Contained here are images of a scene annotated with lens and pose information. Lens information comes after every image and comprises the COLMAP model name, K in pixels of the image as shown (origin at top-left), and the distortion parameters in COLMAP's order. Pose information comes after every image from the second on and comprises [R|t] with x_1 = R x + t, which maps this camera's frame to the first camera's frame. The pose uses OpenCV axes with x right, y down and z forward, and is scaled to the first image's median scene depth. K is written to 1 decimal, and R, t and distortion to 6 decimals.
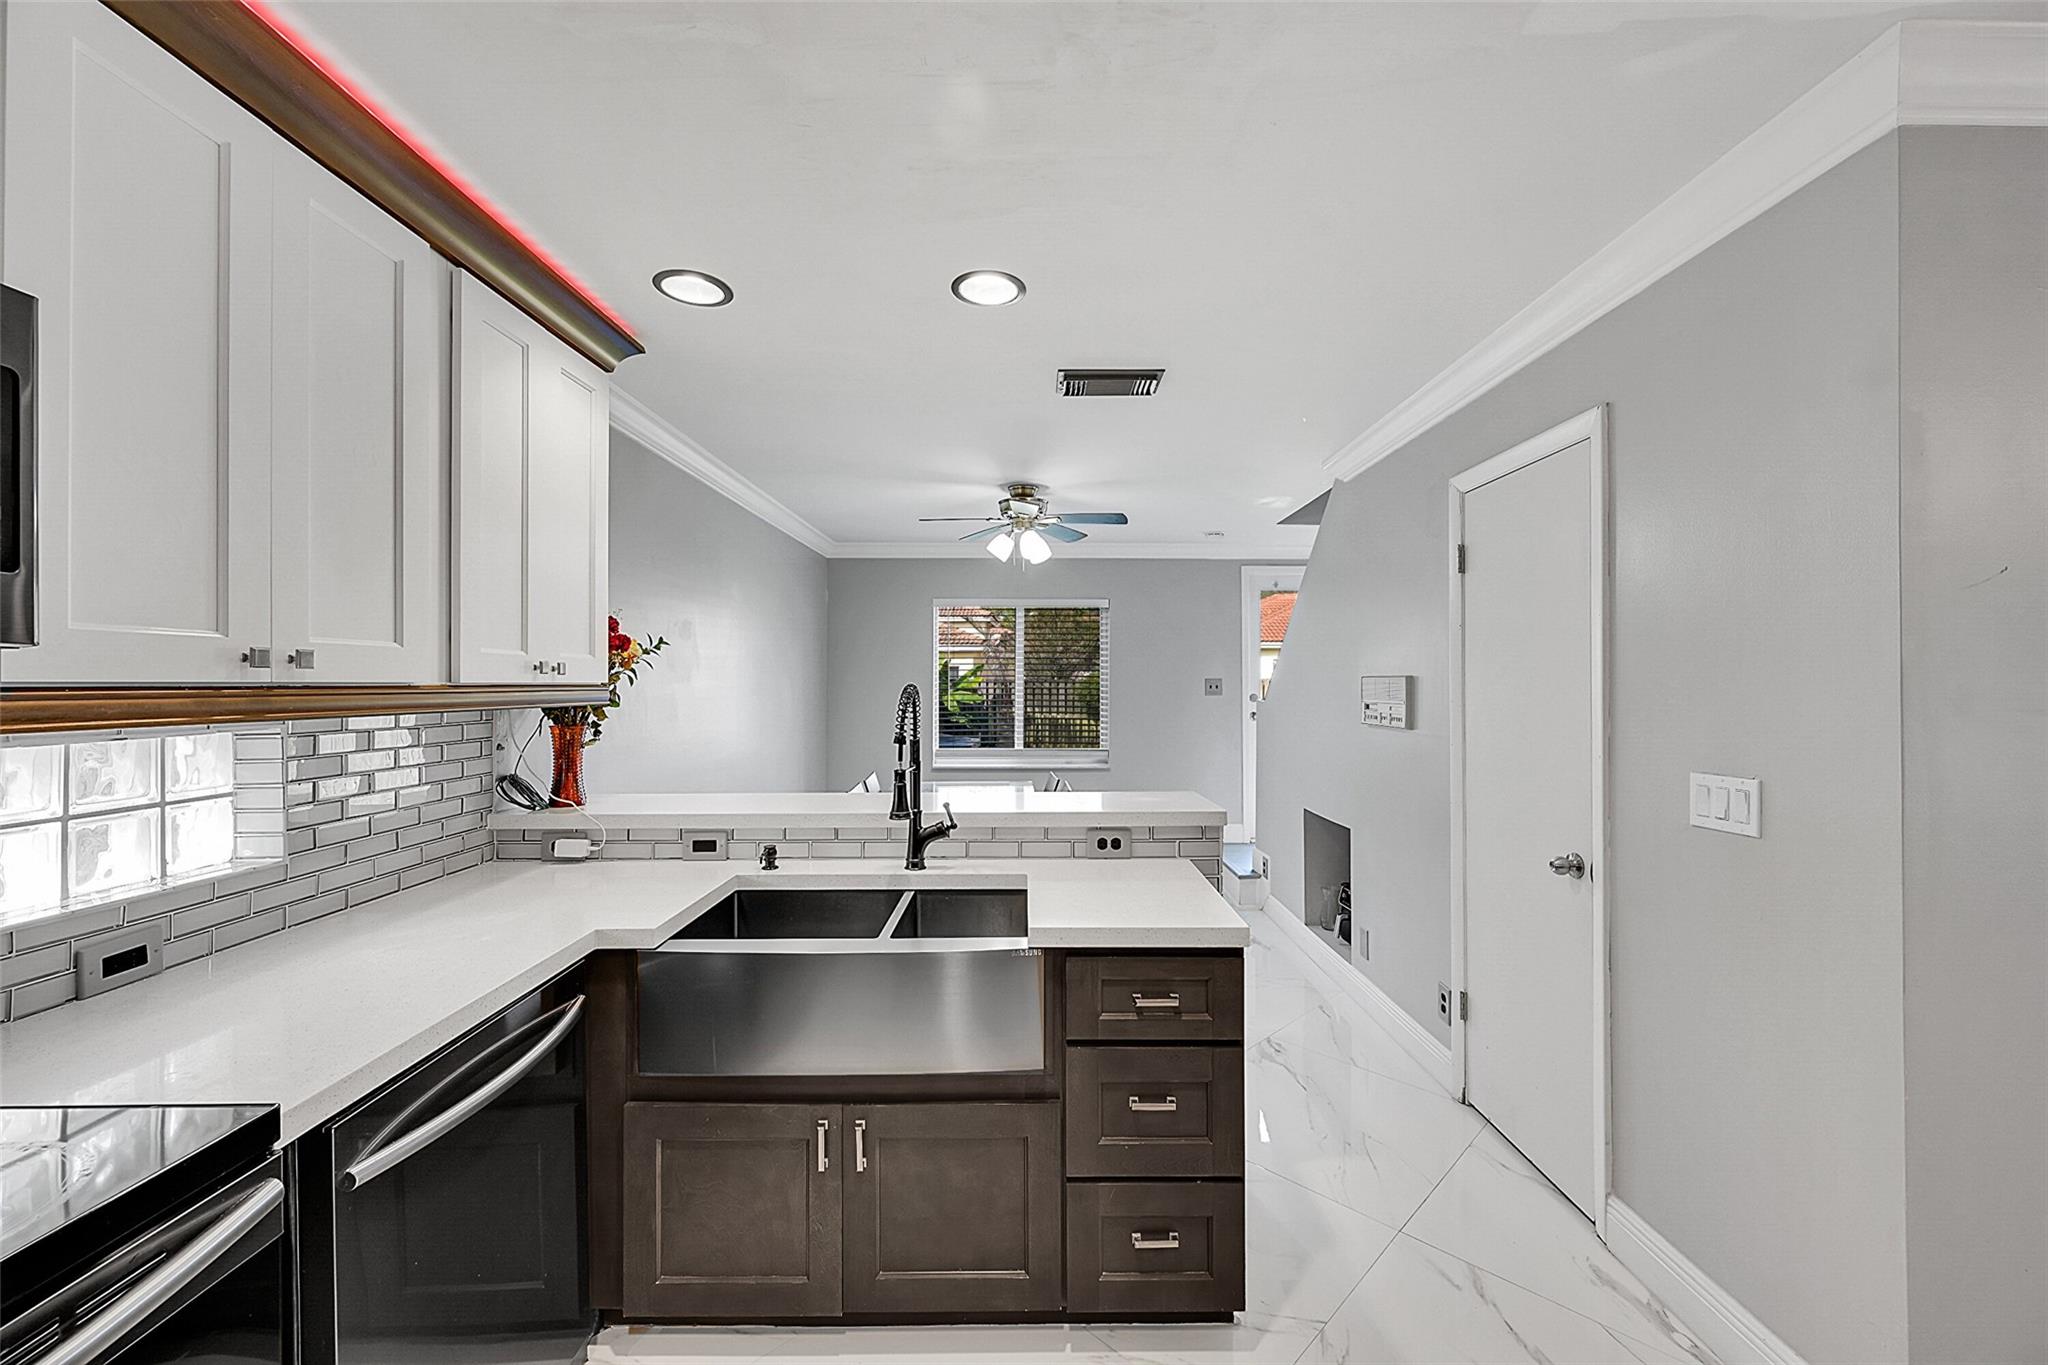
lens RADIAL K [[806.9, 0, 1030.2], [0, 806.9, 676.4], [0, 0, 1]] dist [-0.001628, 0.000183]
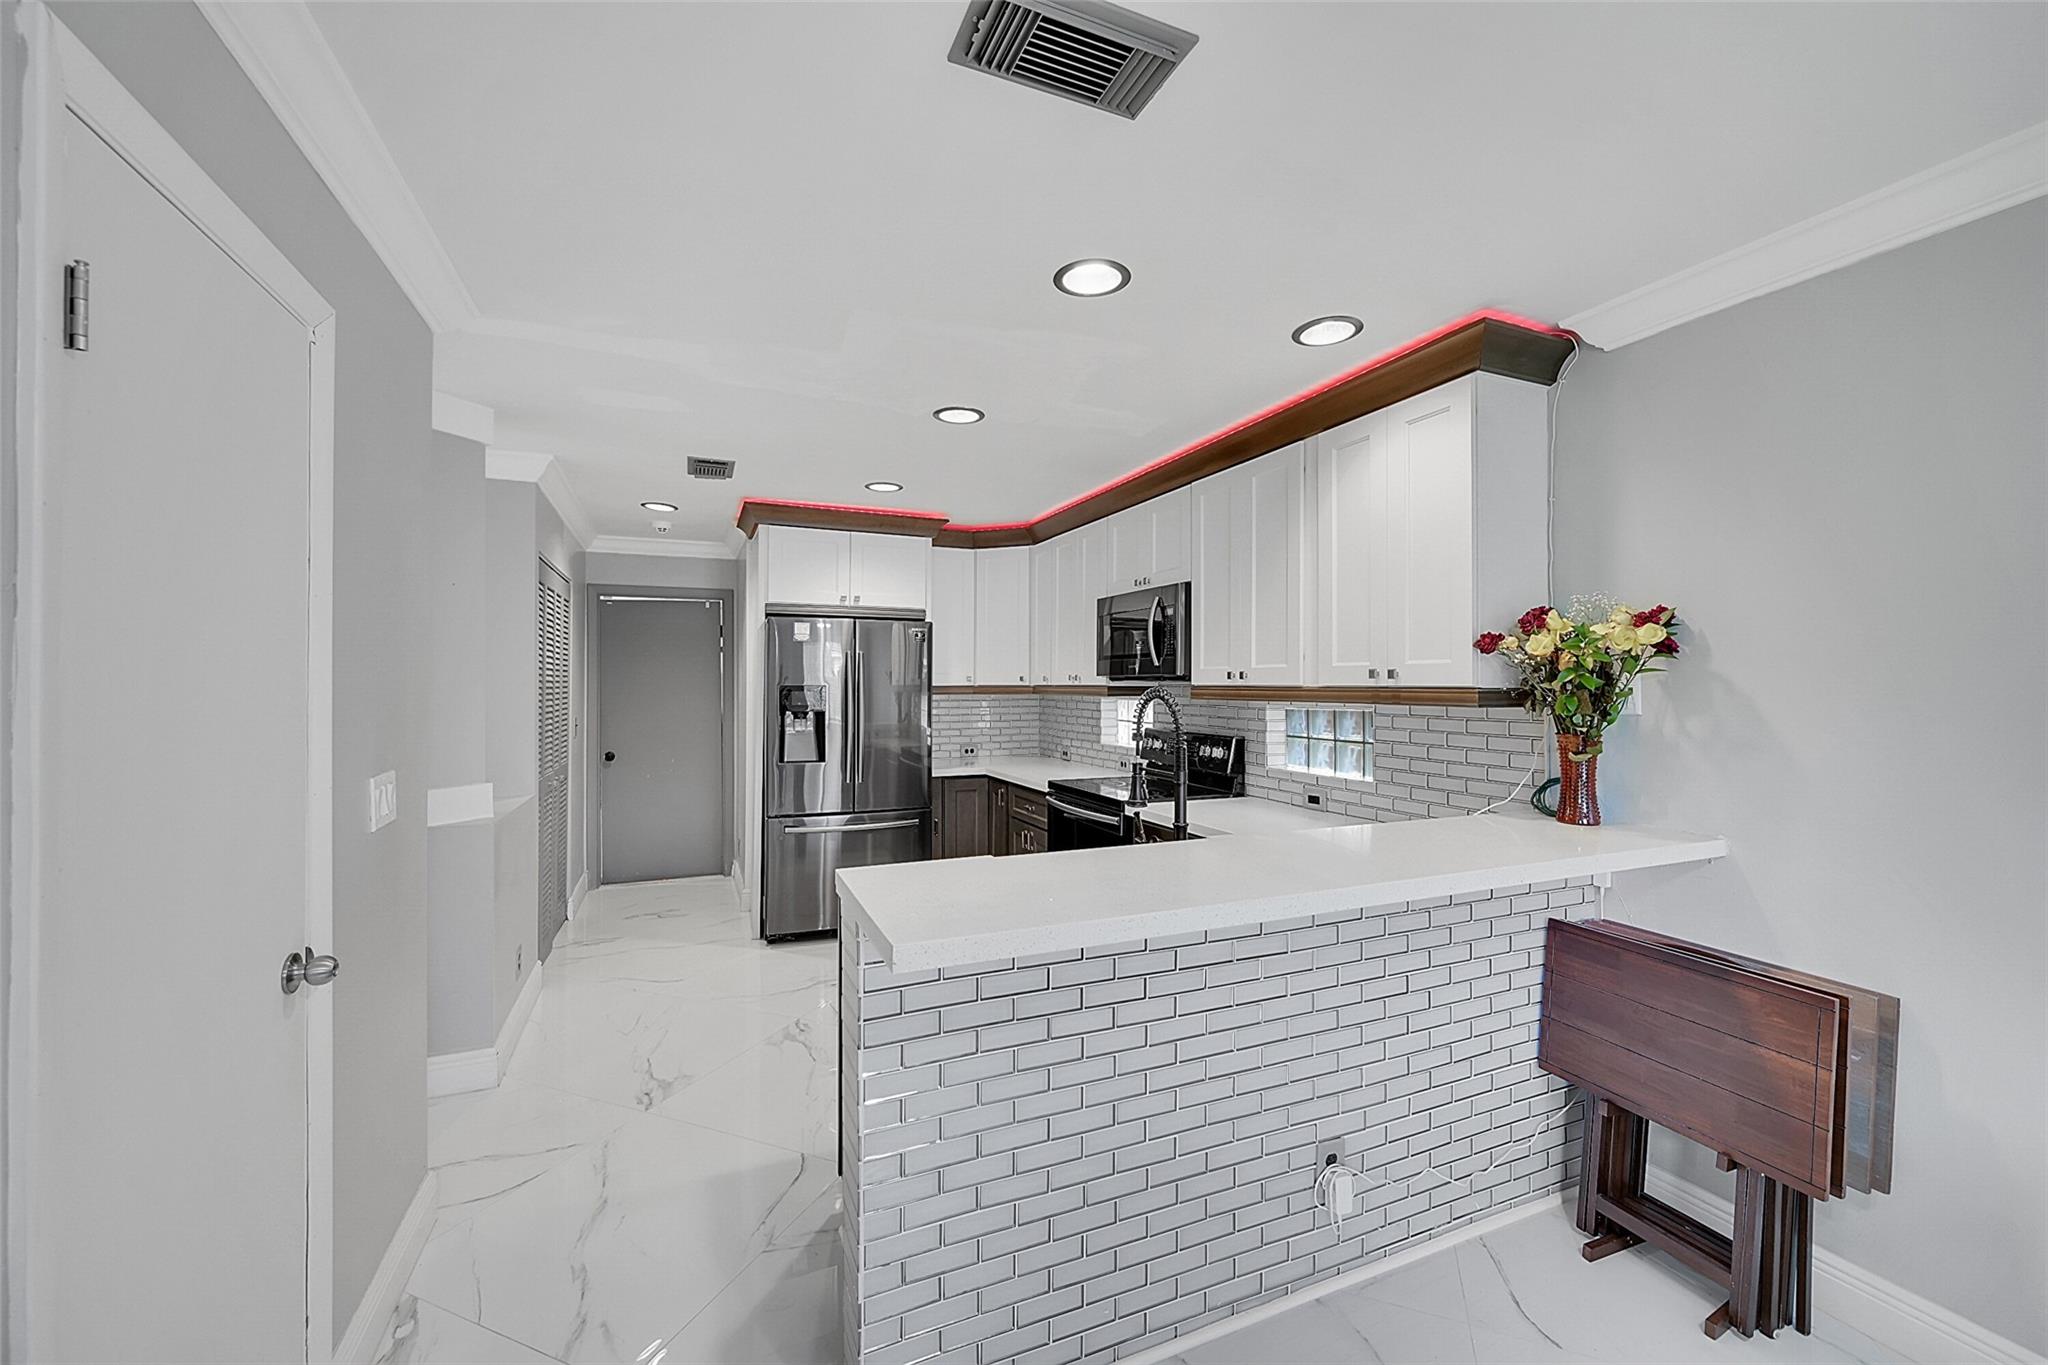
lens RADIAL K [[806.9, 0, 1030.2], [0, 806.9, 676.4], [0, 0, 1]] dist [-0.001628, 0.000183]
pose [[-0.919472, -0.004070, -0.393134, 0.383711], [0.002431, 0.999868, -0.016039, 0.011271], [0.393148, -0.015703, -0.919341, 1.793762]]
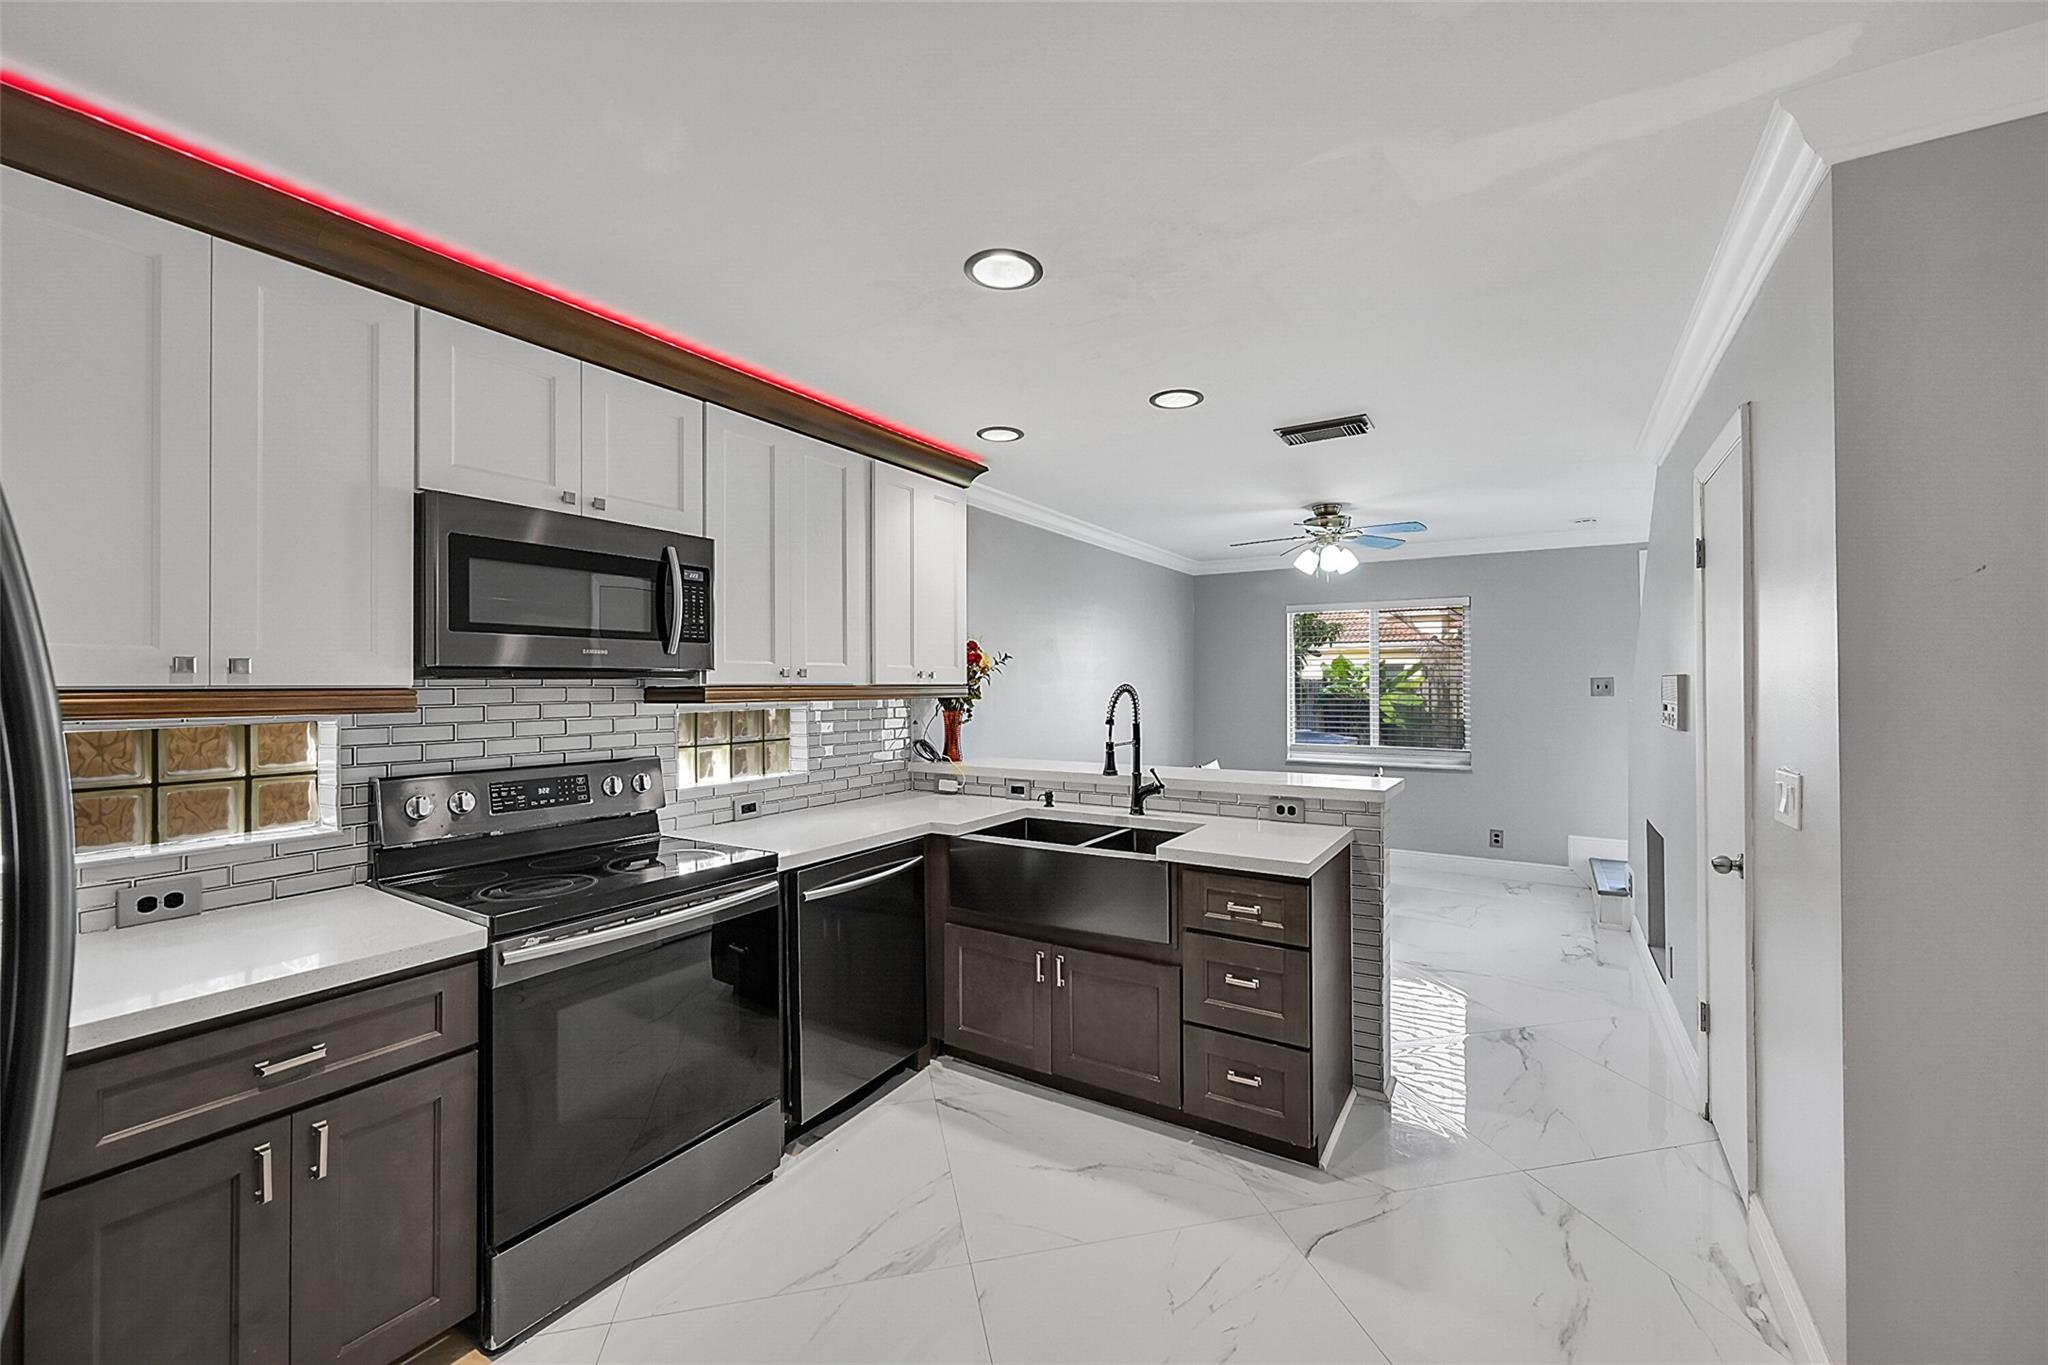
lens RADIAL K [[806.9, 0, 1030.2], [0, 806.9, 676.4], [0, 0, 1]] dist [-0.001628, 0.000183]
pose [[0.846936, -0.006544, -0.531655, 0.453942], [0.006349, 0.999977, -0.002195, -0.002151], [0.531657, -0.001516, 0.846958, -0.298931]]
